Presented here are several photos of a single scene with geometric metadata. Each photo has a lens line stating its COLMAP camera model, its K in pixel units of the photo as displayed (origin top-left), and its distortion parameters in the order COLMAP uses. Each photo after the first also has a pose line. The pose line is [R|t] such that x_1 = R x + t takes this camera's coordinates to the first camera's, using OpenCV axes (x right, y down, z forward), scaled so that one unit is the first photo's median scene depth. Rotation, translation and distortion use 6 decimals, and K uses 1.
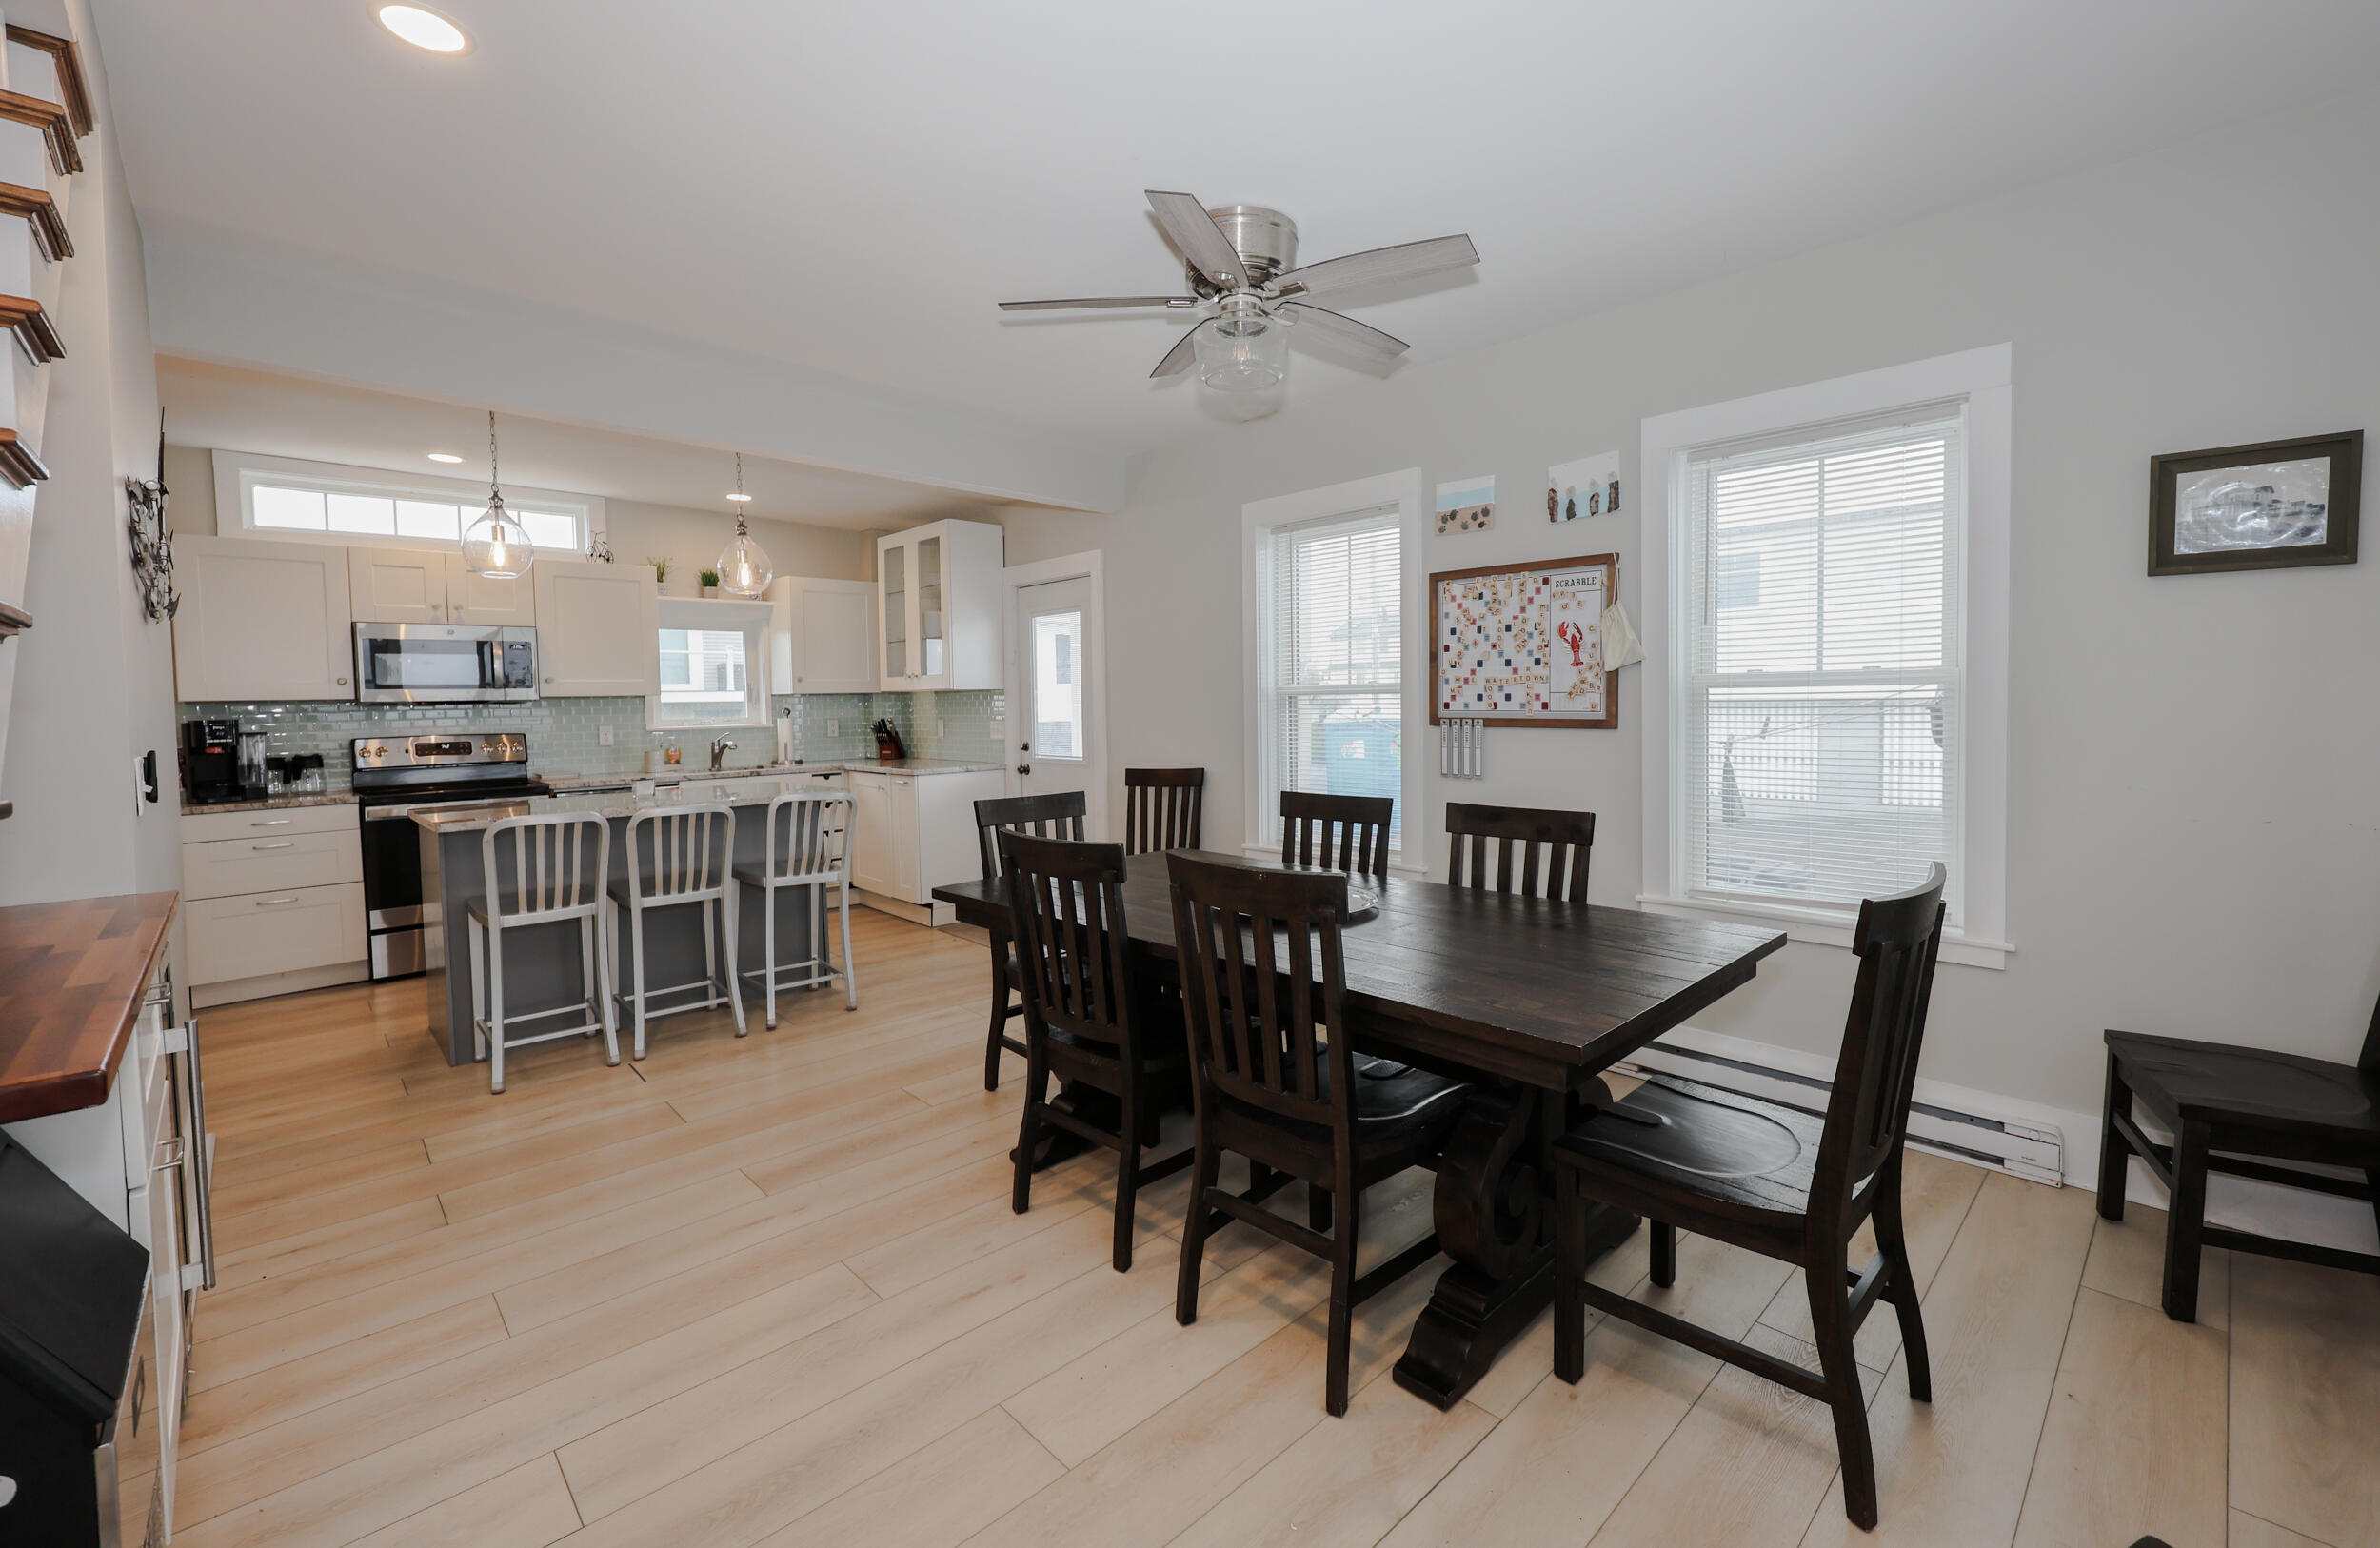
lens RADIAL K [[984.9, 0, 1190.0], [0, 984.9, 774.0], [0, 0, 1]] dist [0.000834, 0.000128]
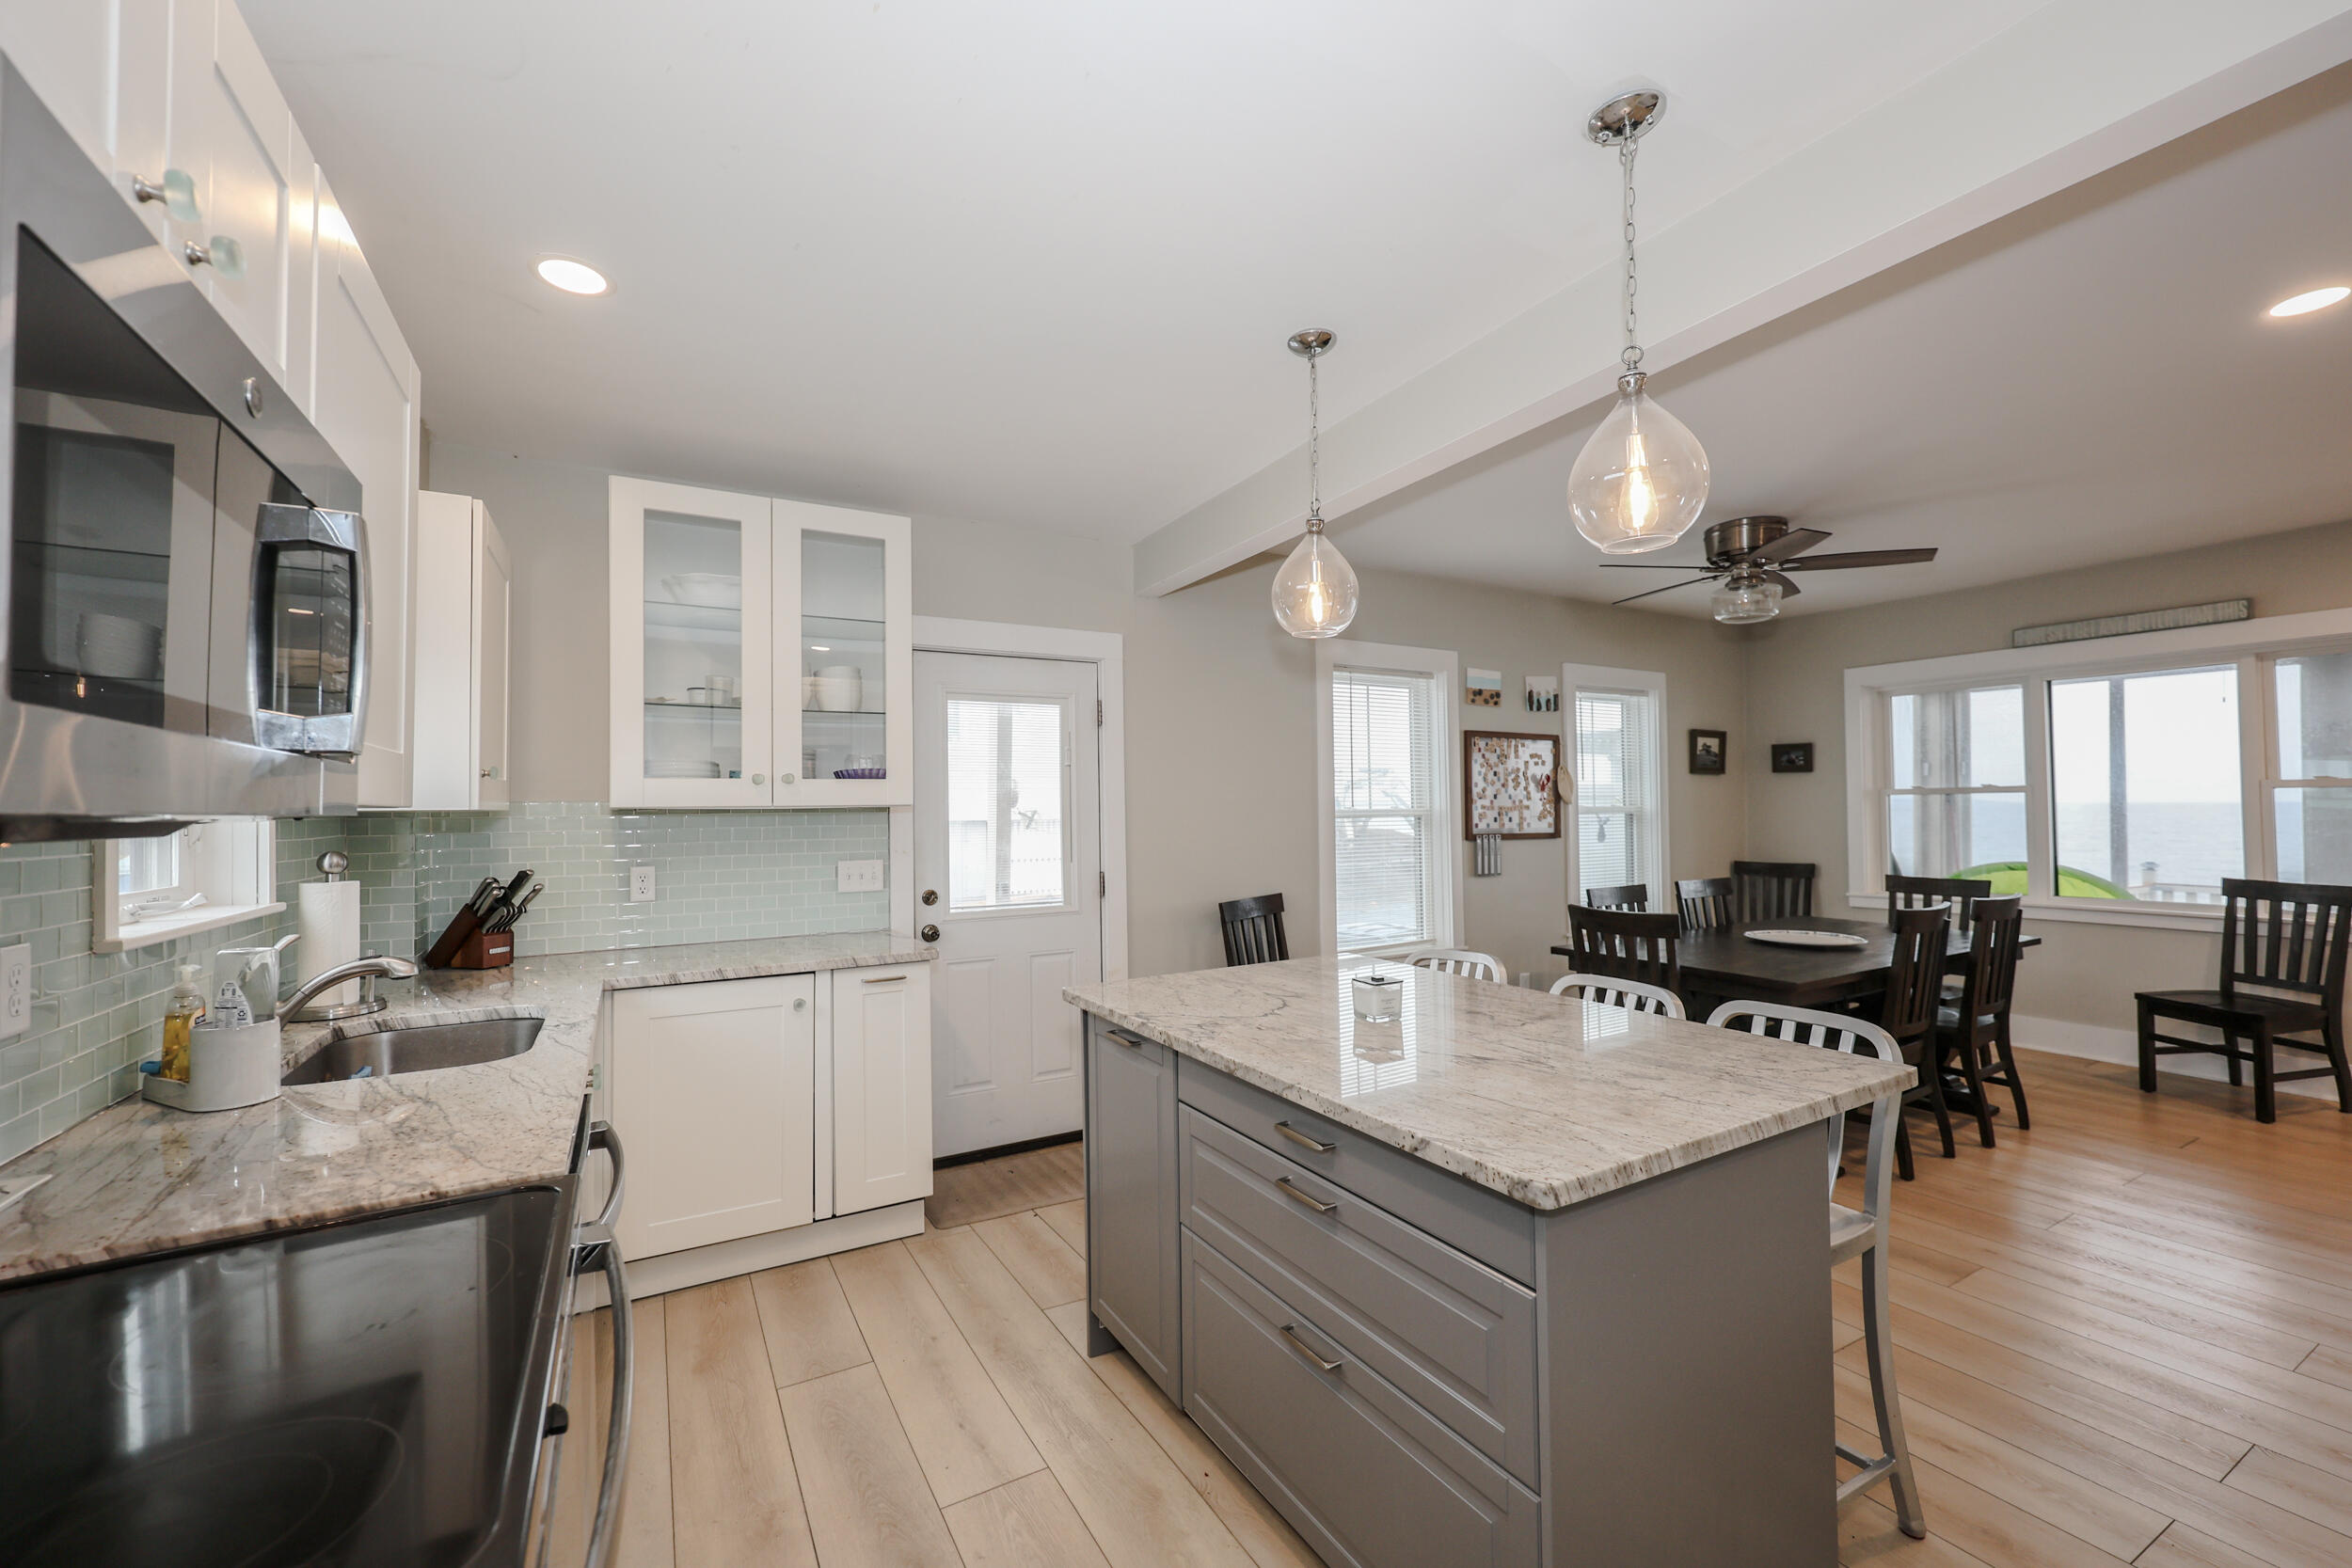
lens RADIAL K [[965.1, 0, 1176.0], [0, 965.1, 784.0], [0, 0, 1]] dist [0.000046, -0.000001]
pose [[0.246867, 0.049752, 0.967771, -1.197235], [0.086560, 0.993557, -0.073158, -0.067051], [-0.965176, 0.101830, 0.240970, 1.109442]]
